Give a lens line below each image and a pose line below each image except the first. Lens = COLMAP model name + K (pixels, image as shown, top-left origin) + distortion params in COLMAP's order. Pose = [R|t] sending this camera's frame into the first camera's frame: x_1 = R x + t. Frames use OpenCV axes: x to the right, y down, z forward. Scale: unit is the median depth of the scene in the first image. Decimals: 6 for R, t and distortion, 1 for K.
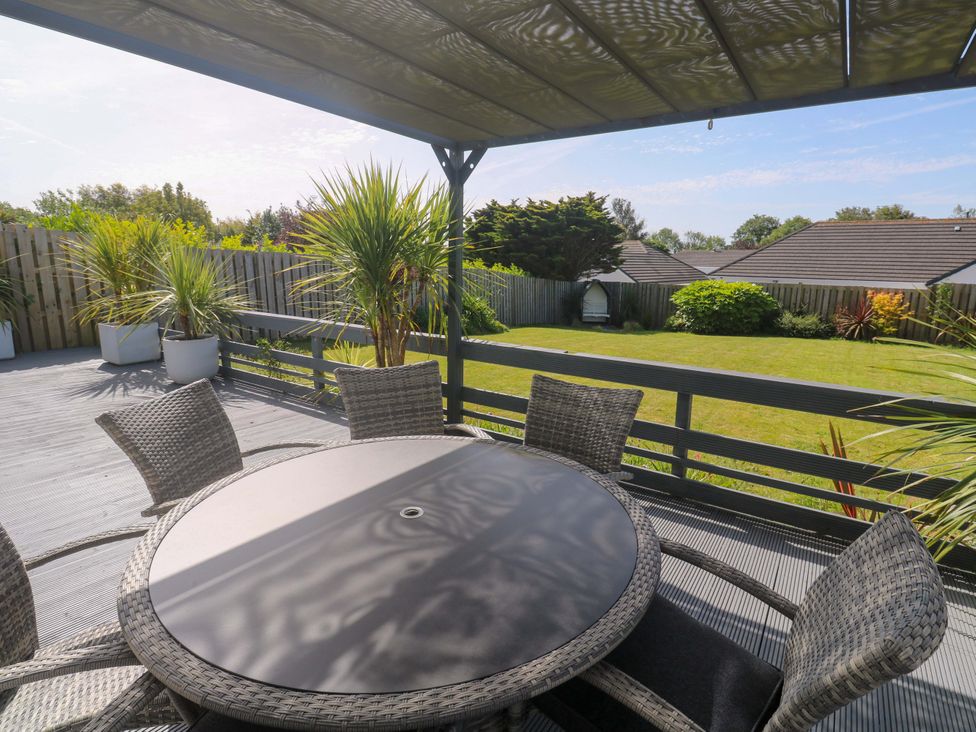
lens RADIAL K [[516.8, 0, 507.2], [0, 516.8, 367.0], [0, 0, 1]] dist [-0.000228, -0.018504]
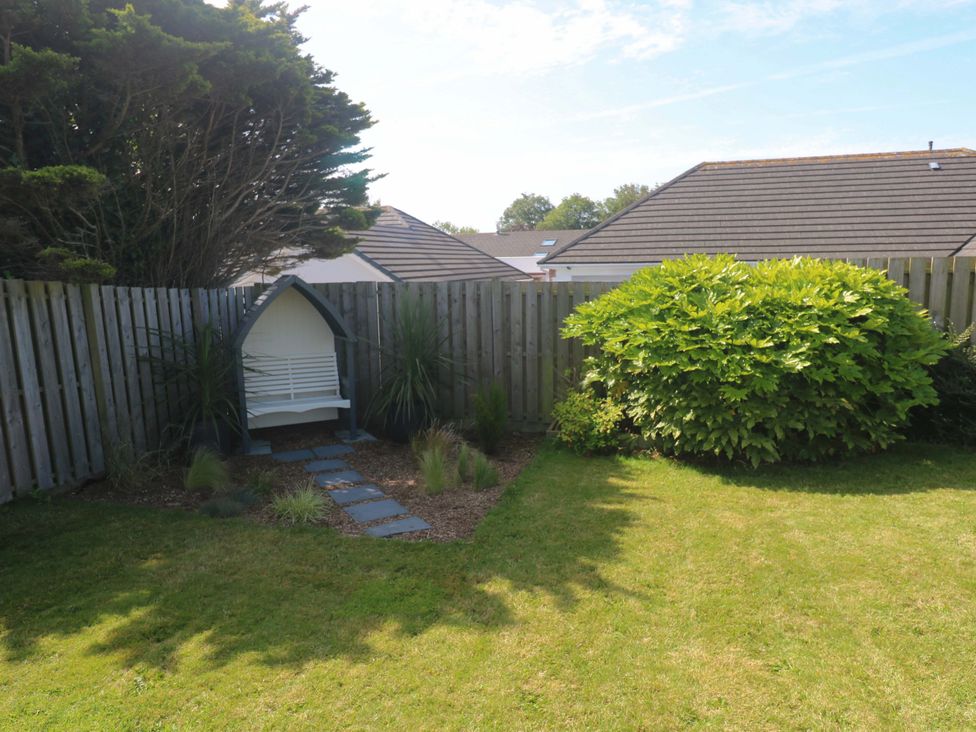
lens RADIAL K [[537.4, 0, 488.1], [0, 537.4, 350.7], [0, 0, 1]] dist [-0.001026, -0.018852]
pose [[0.898583, -0.094869, 0.428426, 0.137330], [0.114379, 0.993237, -0.019961, -0.107684], [-0.423634, 0.066939, 0.903357, 0.674827]]
